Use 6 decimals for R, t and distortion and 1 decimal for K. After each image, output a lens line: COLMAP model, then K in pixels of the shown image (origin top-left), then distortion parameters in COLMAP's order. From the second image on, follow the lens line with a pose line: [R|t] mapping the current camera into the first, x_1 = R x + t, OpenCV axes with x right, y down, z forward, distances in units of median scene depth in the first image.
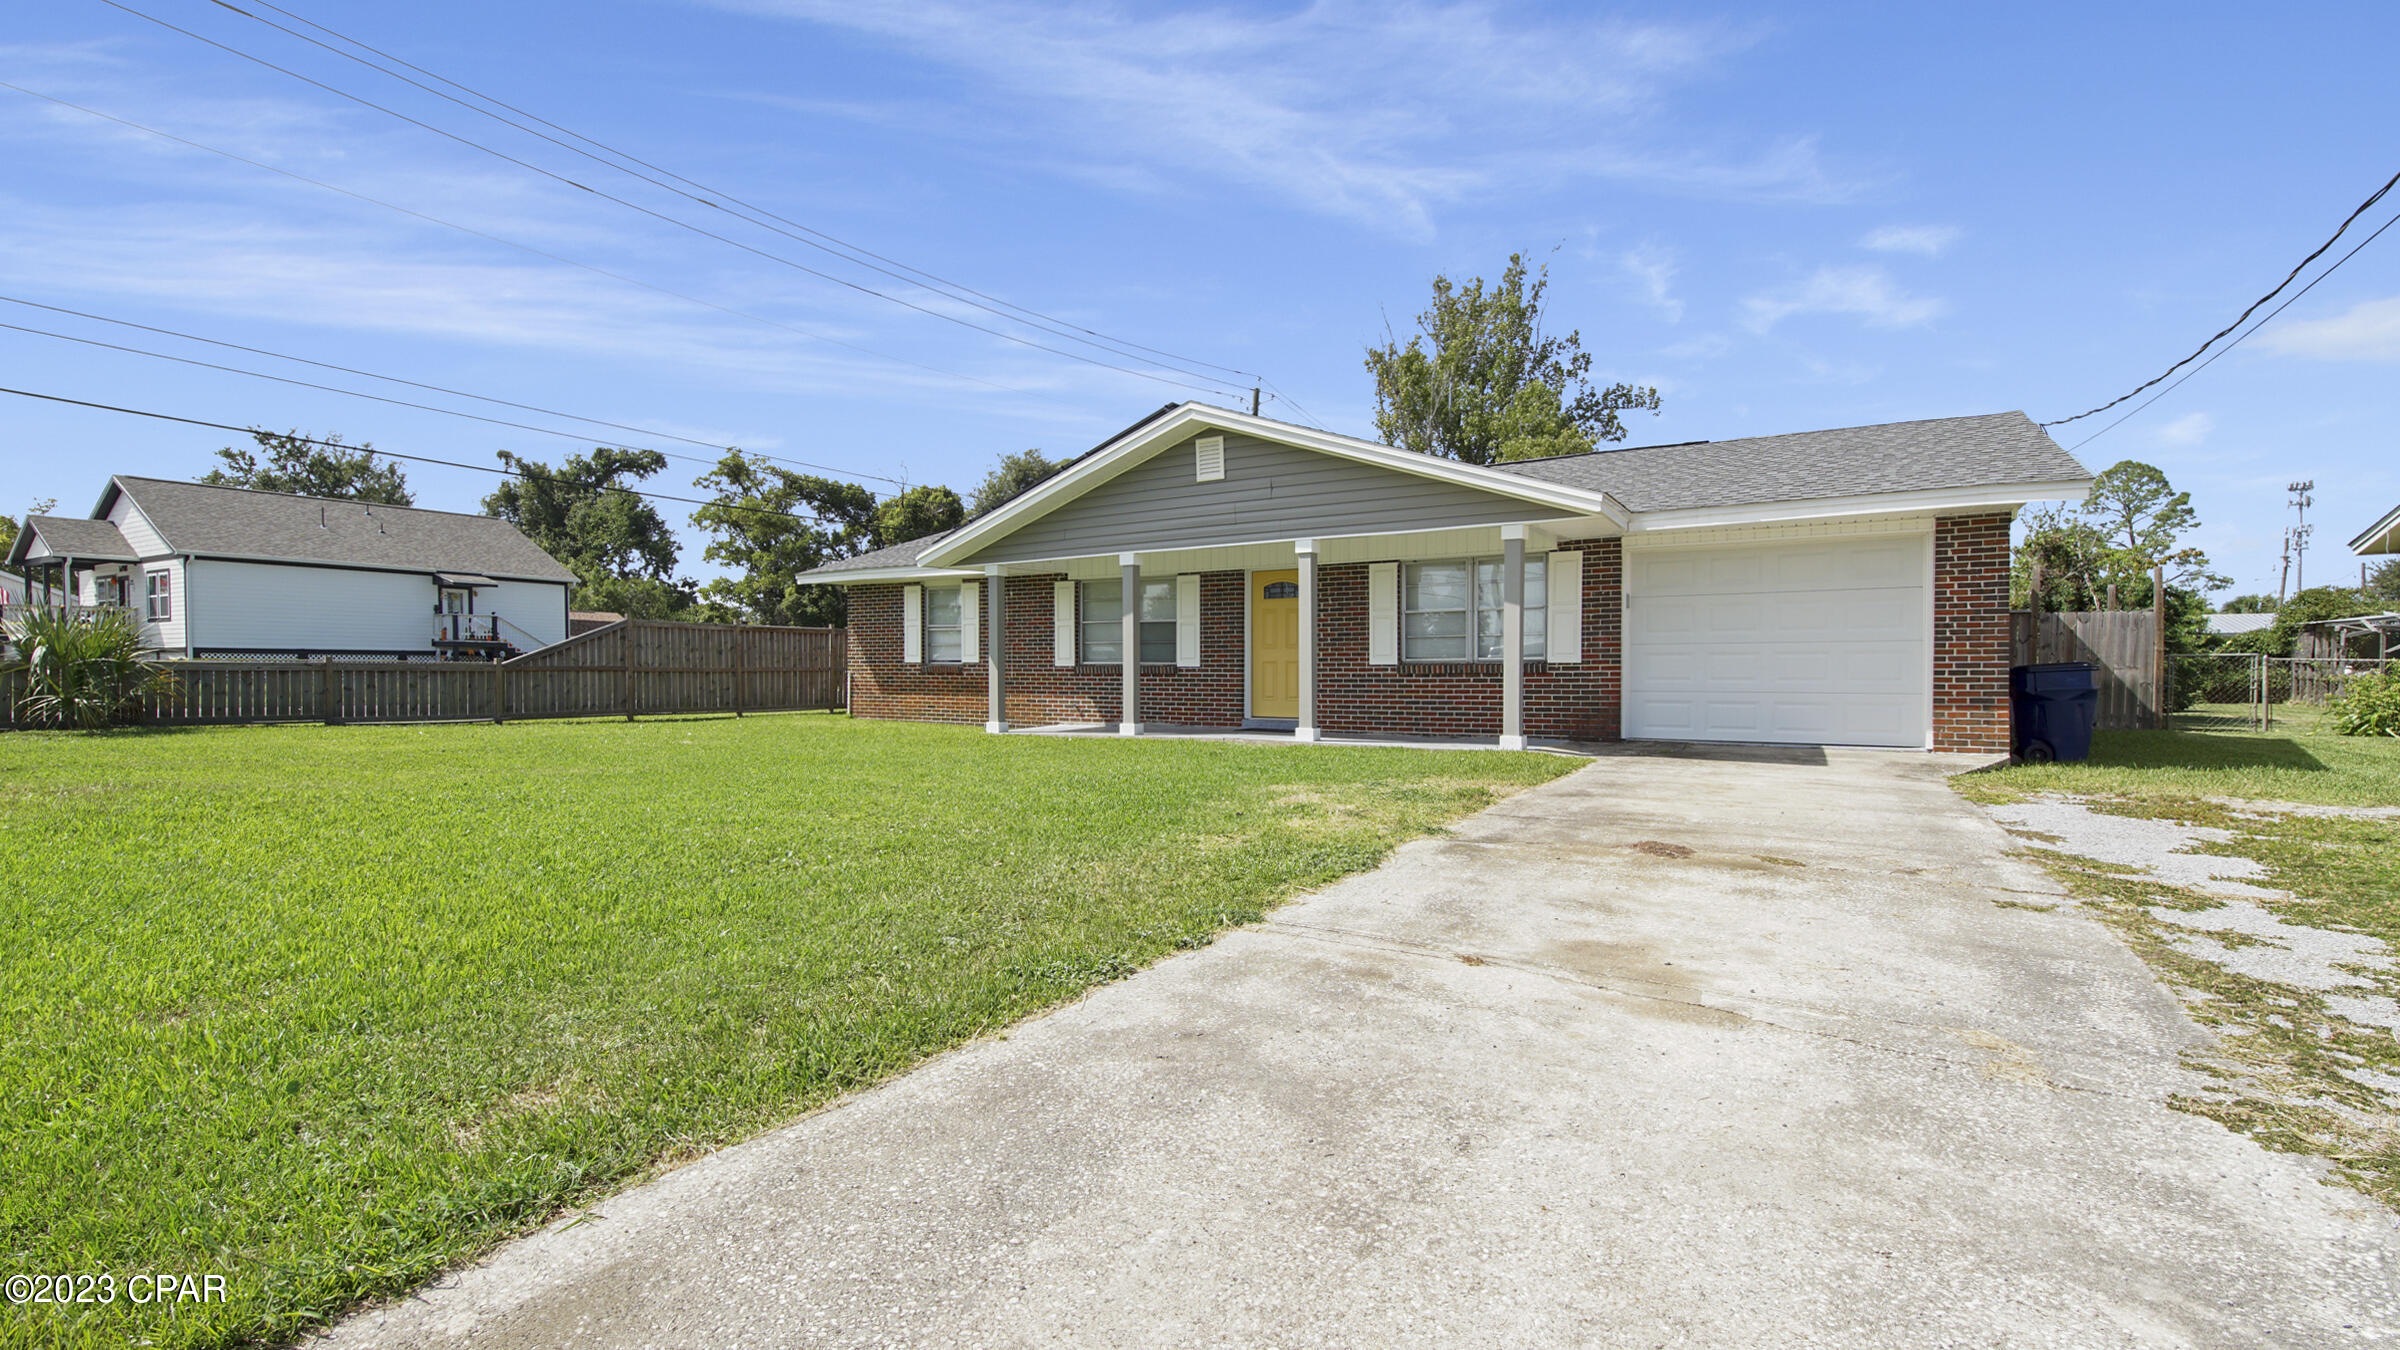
lens RADIAL K [[1016.8, 0, 1181.8], [0, 1016.8, 678.1], [0, 0, 1]] dist [0.039882, -0.021871]
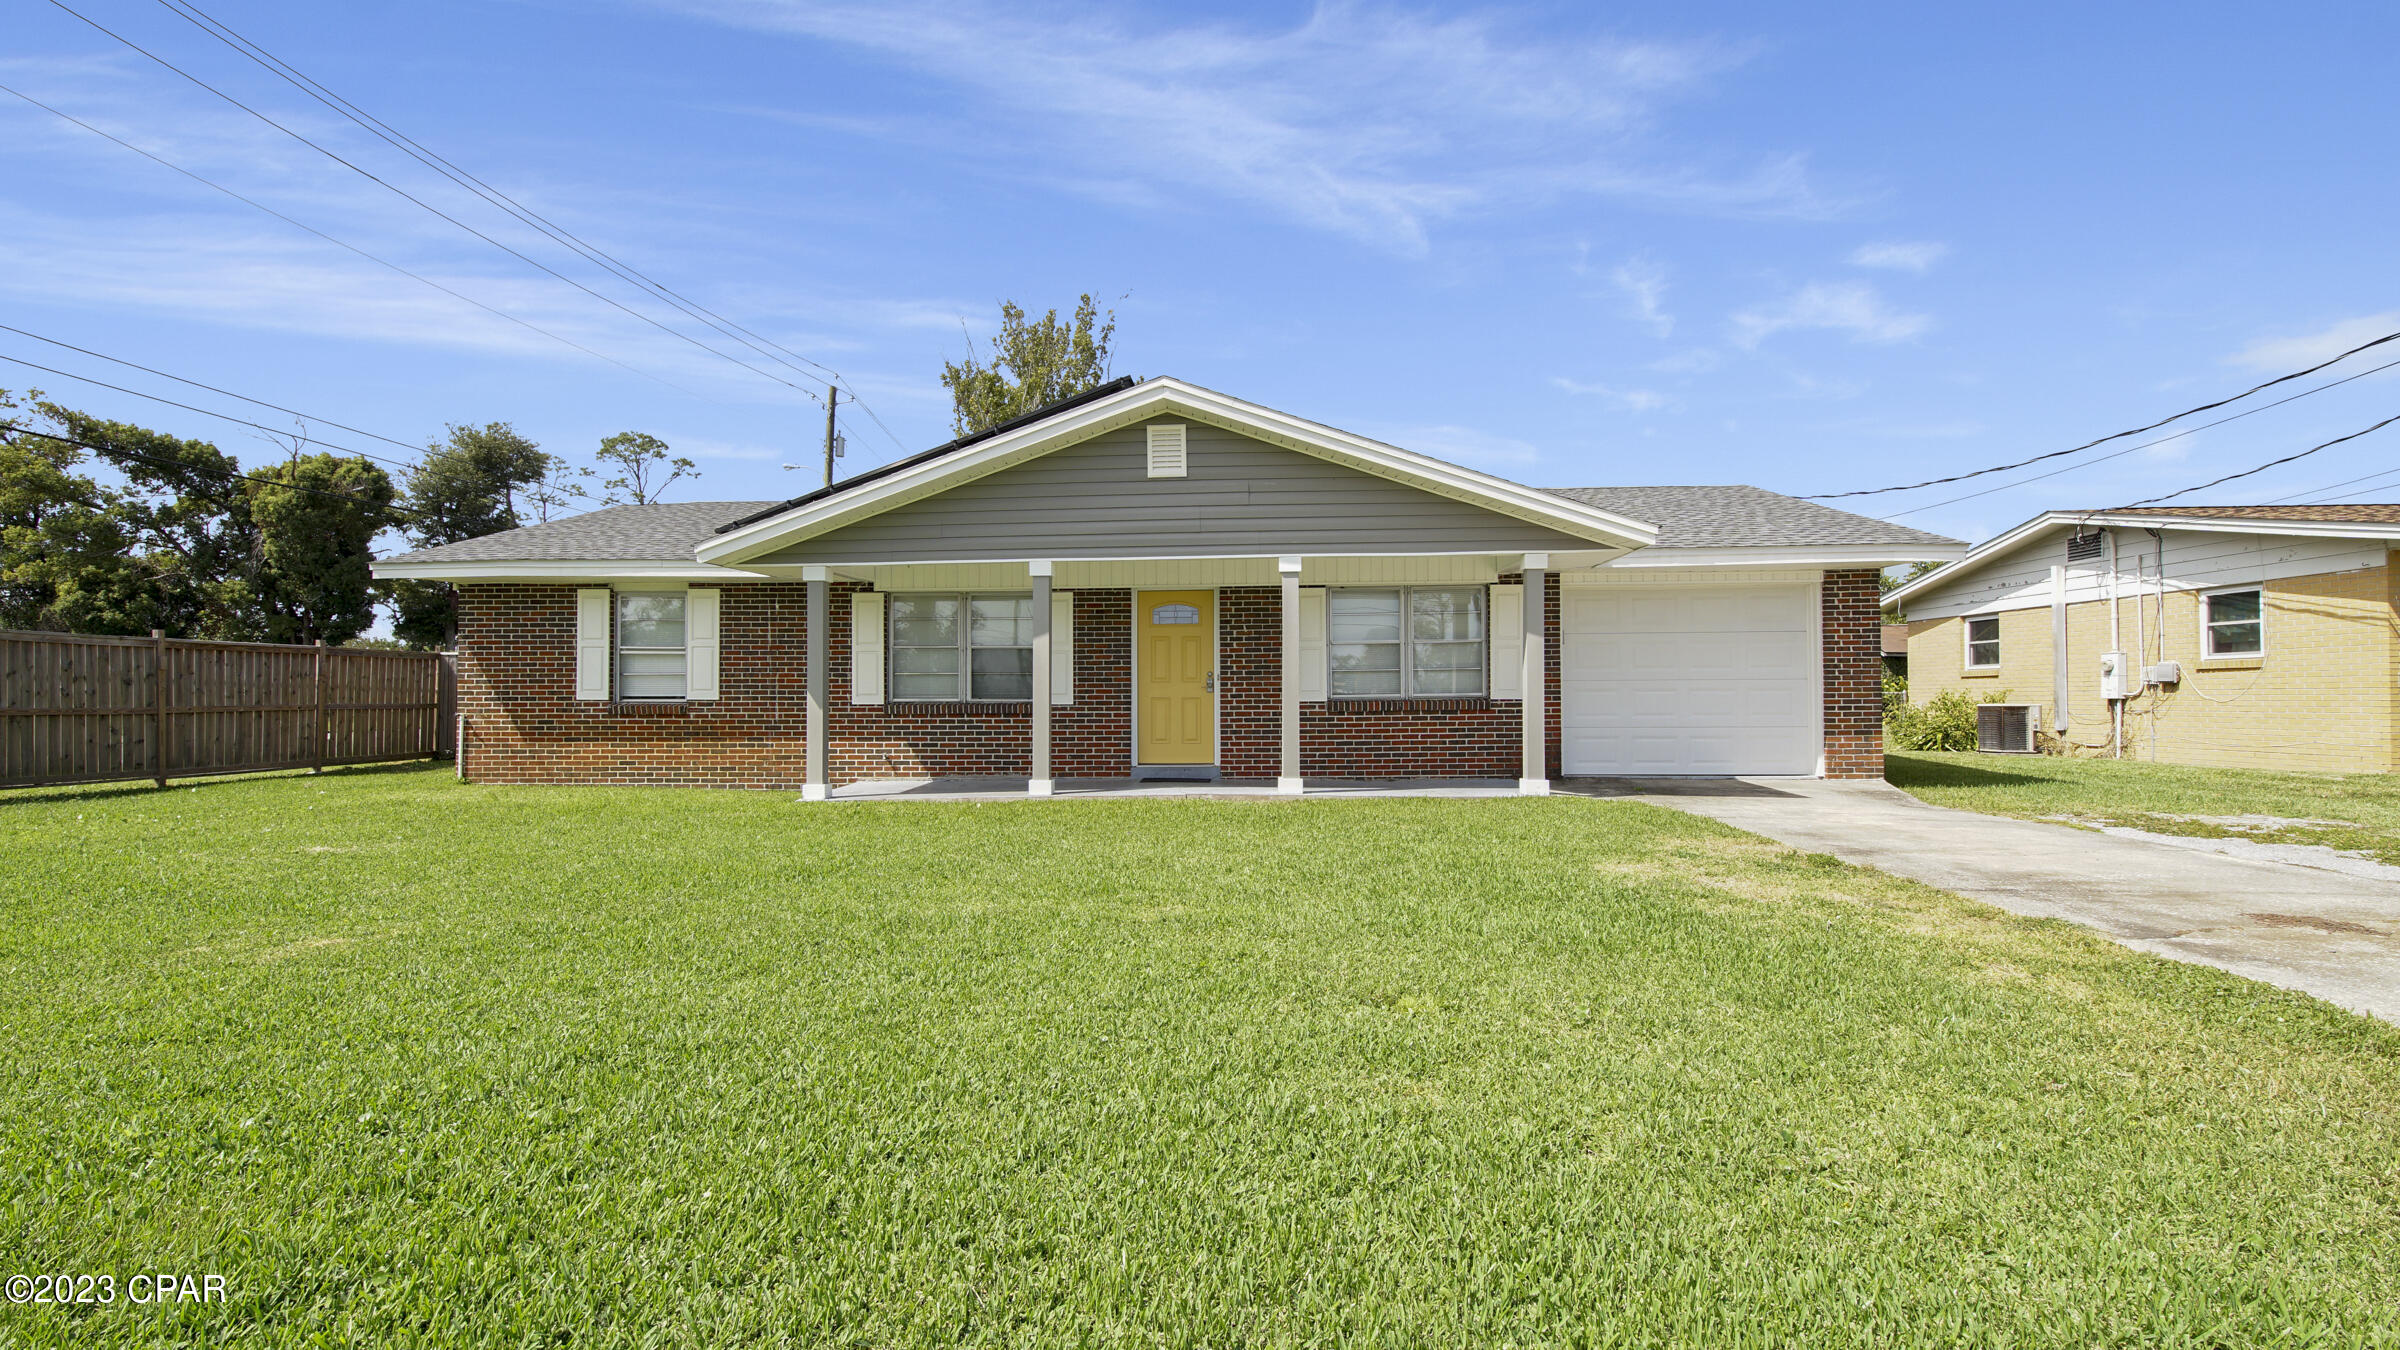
lens RADIAL K [[1016.8, 0, 1181.8], [0, 1016.8, 678.1], [0, 0, 1]] dist [0.039882, -0.021871]
pose [[0.881399, 0.003501, 0.472360, -0.252216], [0.008580, 0.999689, -0.023418, -0.010501], [-0.472296, 0.024693, 0.881094, 0.205718]]
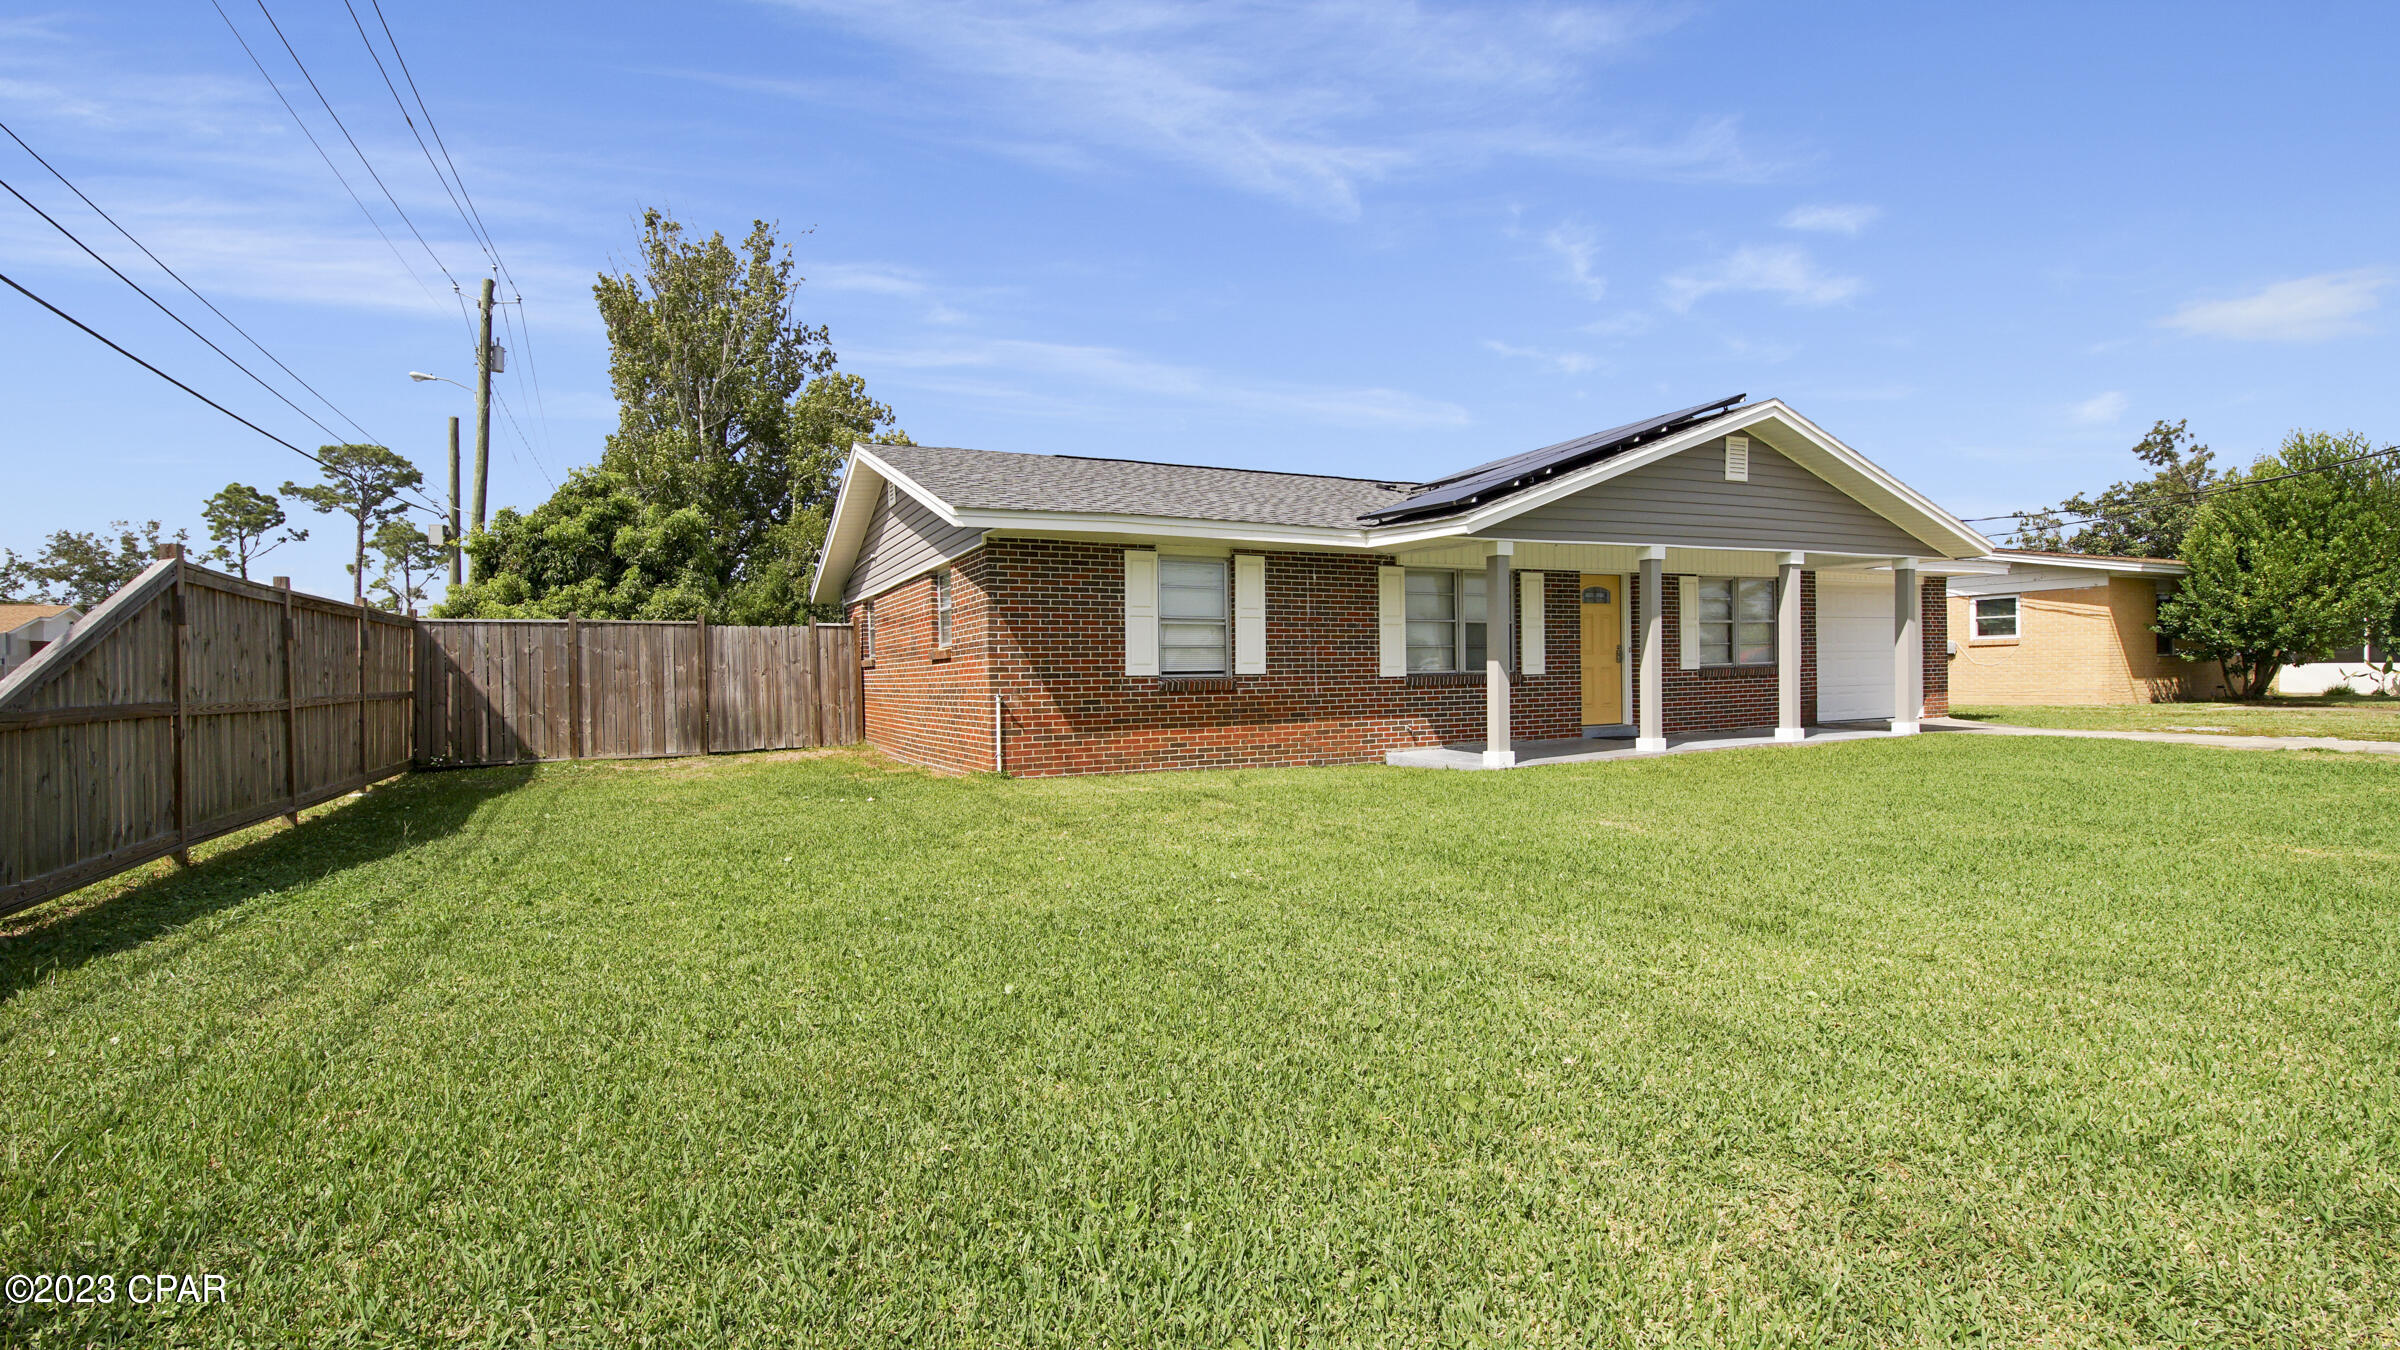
lens RADIAL K [[1030.6, 0, 1197.1], [0, 1030.6, 635.9], [0, 0, 1]] dist [0.040401, -0.022723]
pose [[0.541491, 0.018509, 0.840503, -0.796979], [0.021891, 0.999108, -0.036105, -0.016399], [-0.840421, 0.037950, 0.540603, 0.661110]]
